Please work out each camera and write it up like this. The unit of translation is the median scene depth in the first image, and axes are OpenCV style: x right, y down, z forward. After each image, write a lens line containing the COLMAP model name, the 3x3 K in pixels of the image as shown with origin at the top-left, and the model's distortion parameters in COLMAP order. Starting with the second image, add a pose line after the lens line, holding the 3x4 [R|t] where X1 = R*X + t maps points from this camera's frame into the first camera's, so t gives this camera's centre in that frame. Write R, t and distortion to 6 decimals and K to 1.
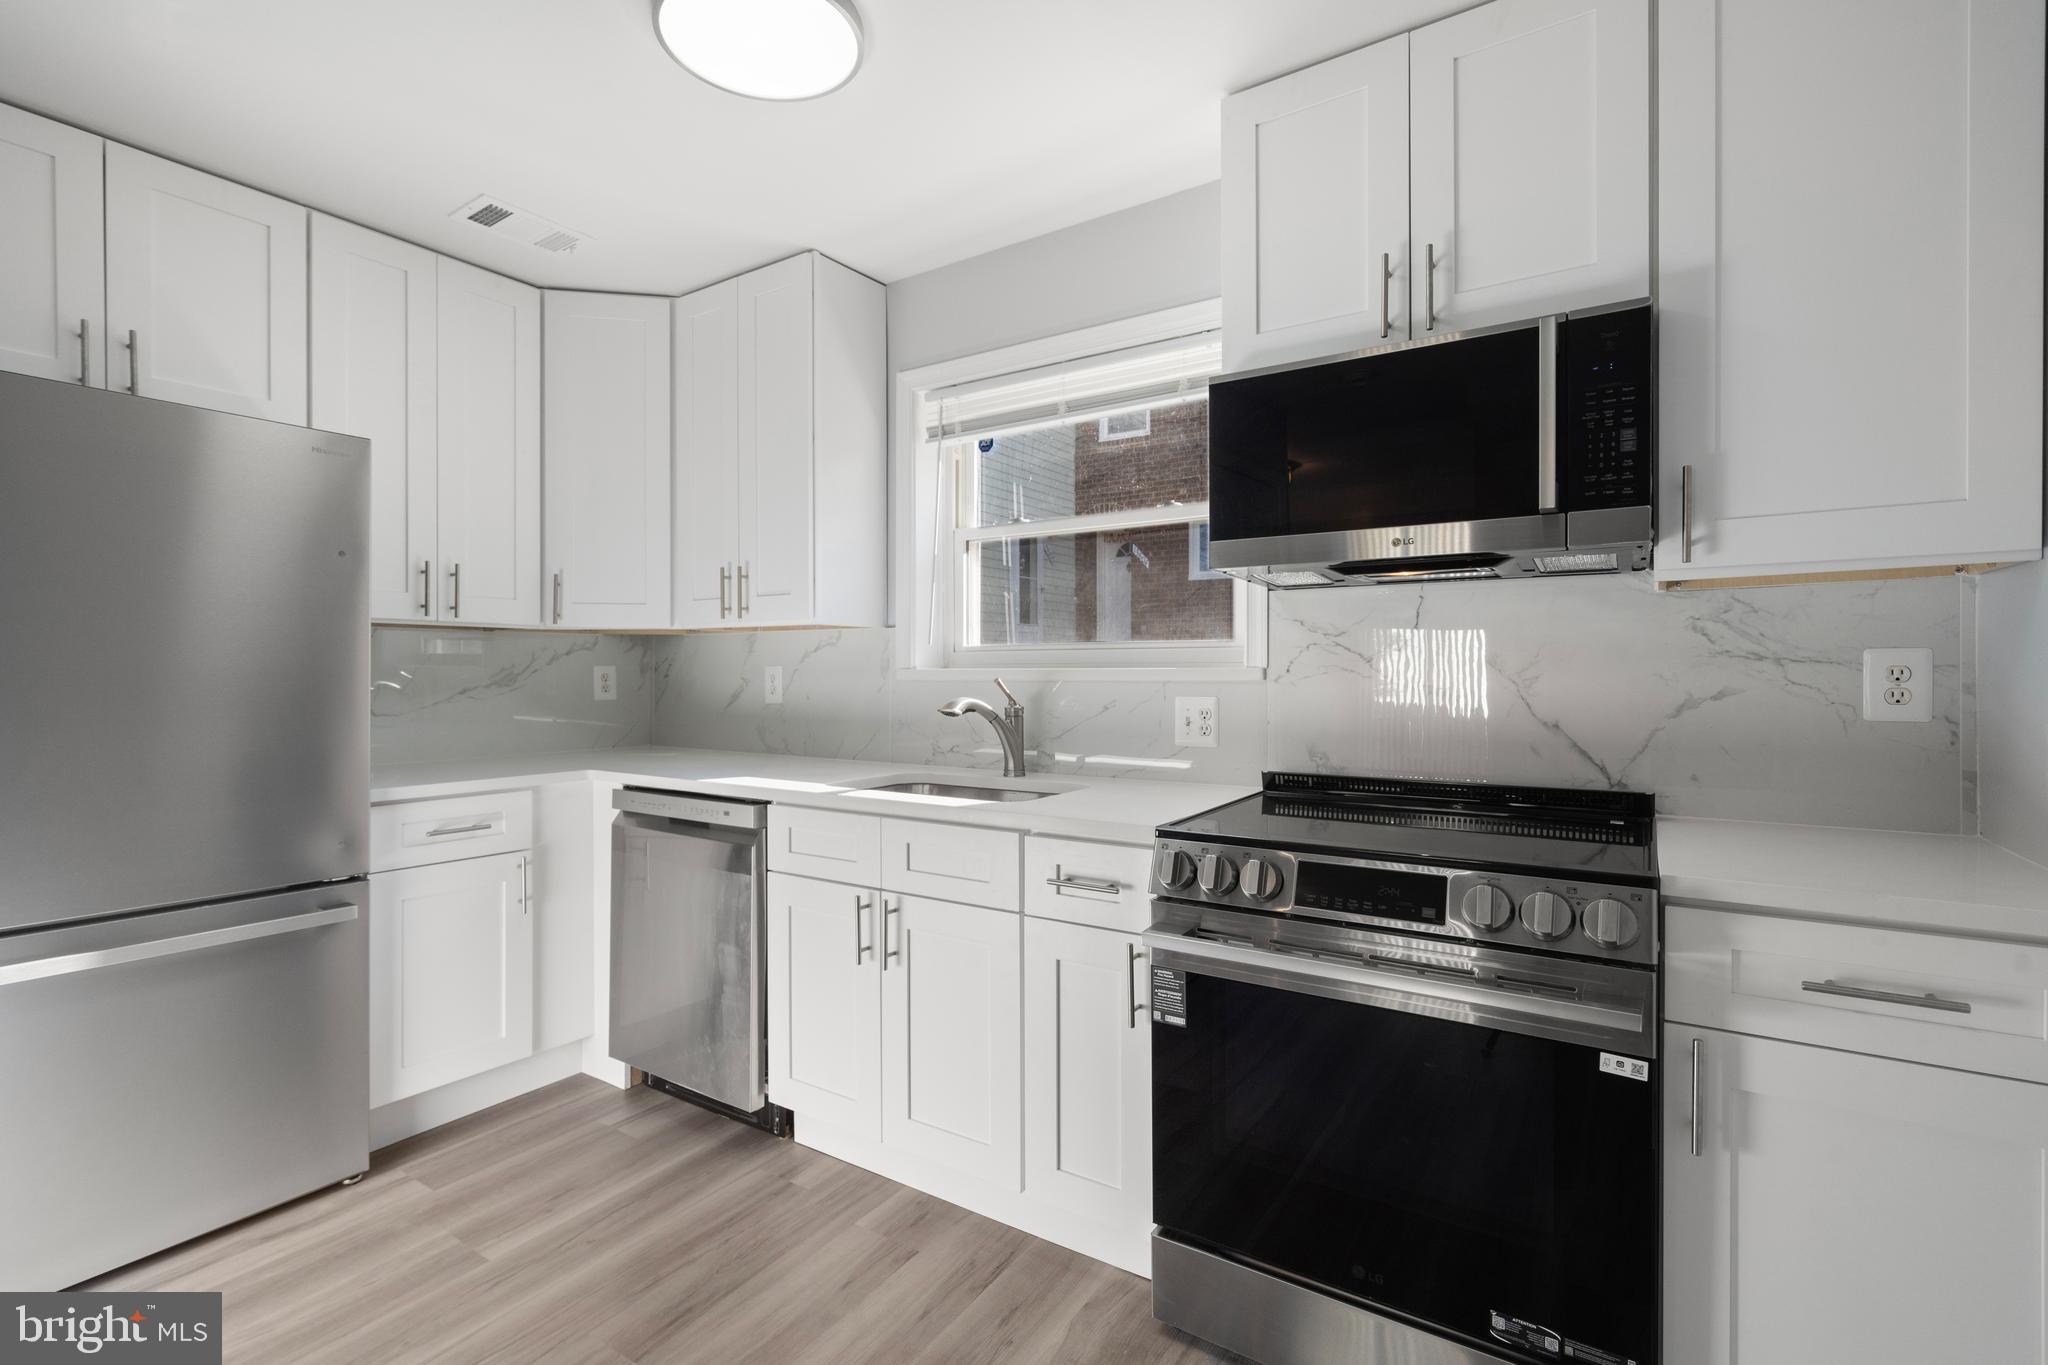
lens RADIAL K [[945.1, 0, 1020.3], [0, 945.1, 680.8], [0, 0, 1]] dist [-0.006687, 0.003700]
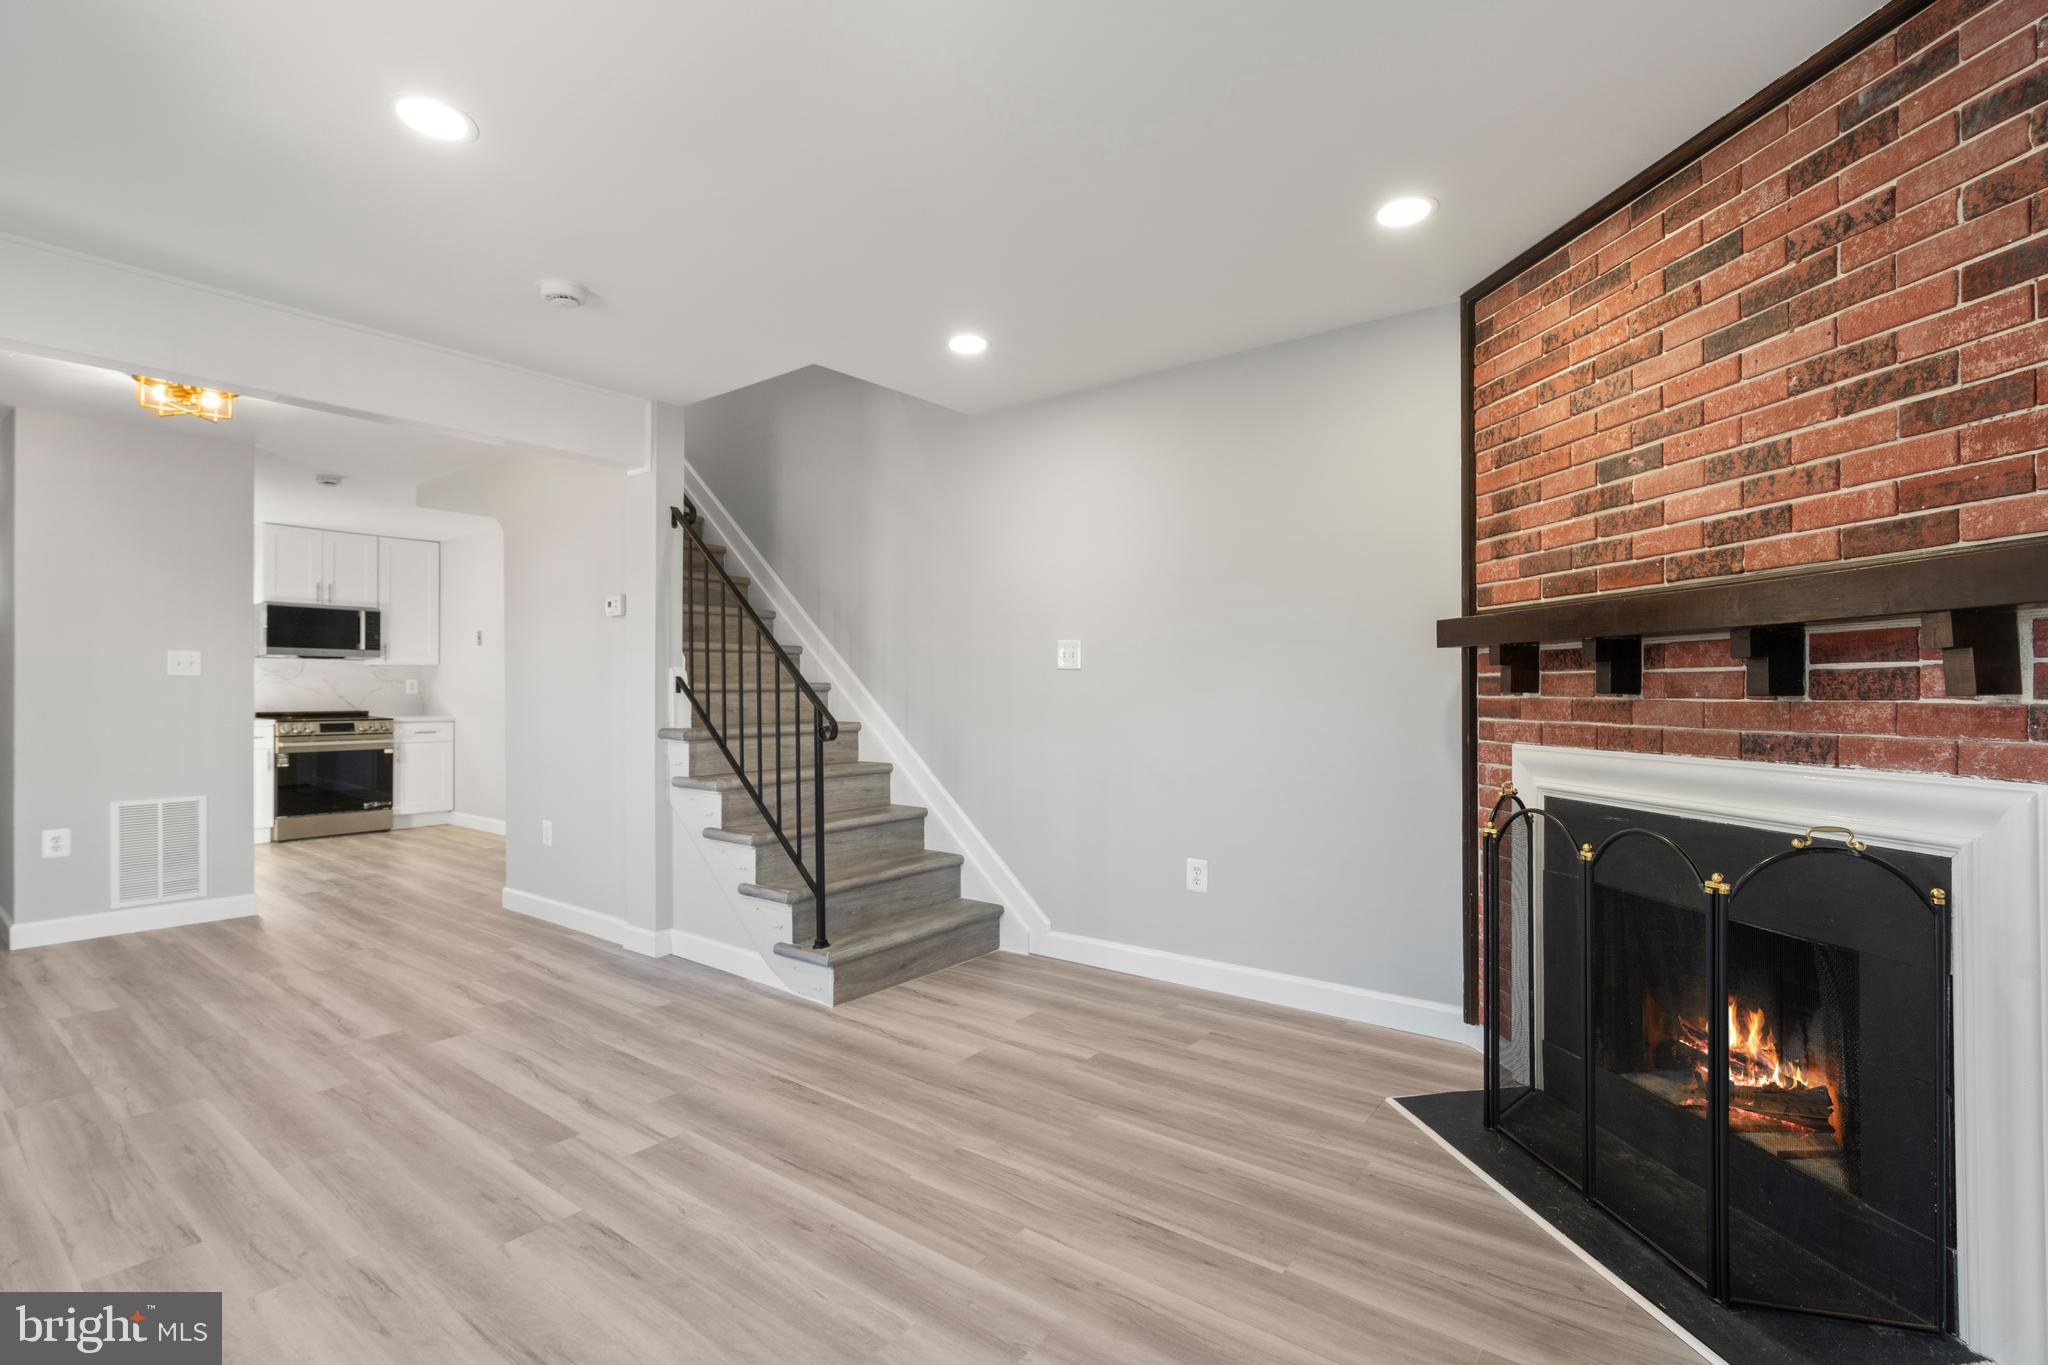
lens RADIAL K [[945.1, 0, 1014.2], [0, 945.1, 684.0], [0, 0, 1]] dist [-0.006687, 0.003700]
pose [[0.086471, 0.013034, 0.996169, -2.657784], [0.015236, 0.999780, -0.014403, 0.078415], [-0.996138, 0.016423, 0.086253, -1.842988]]
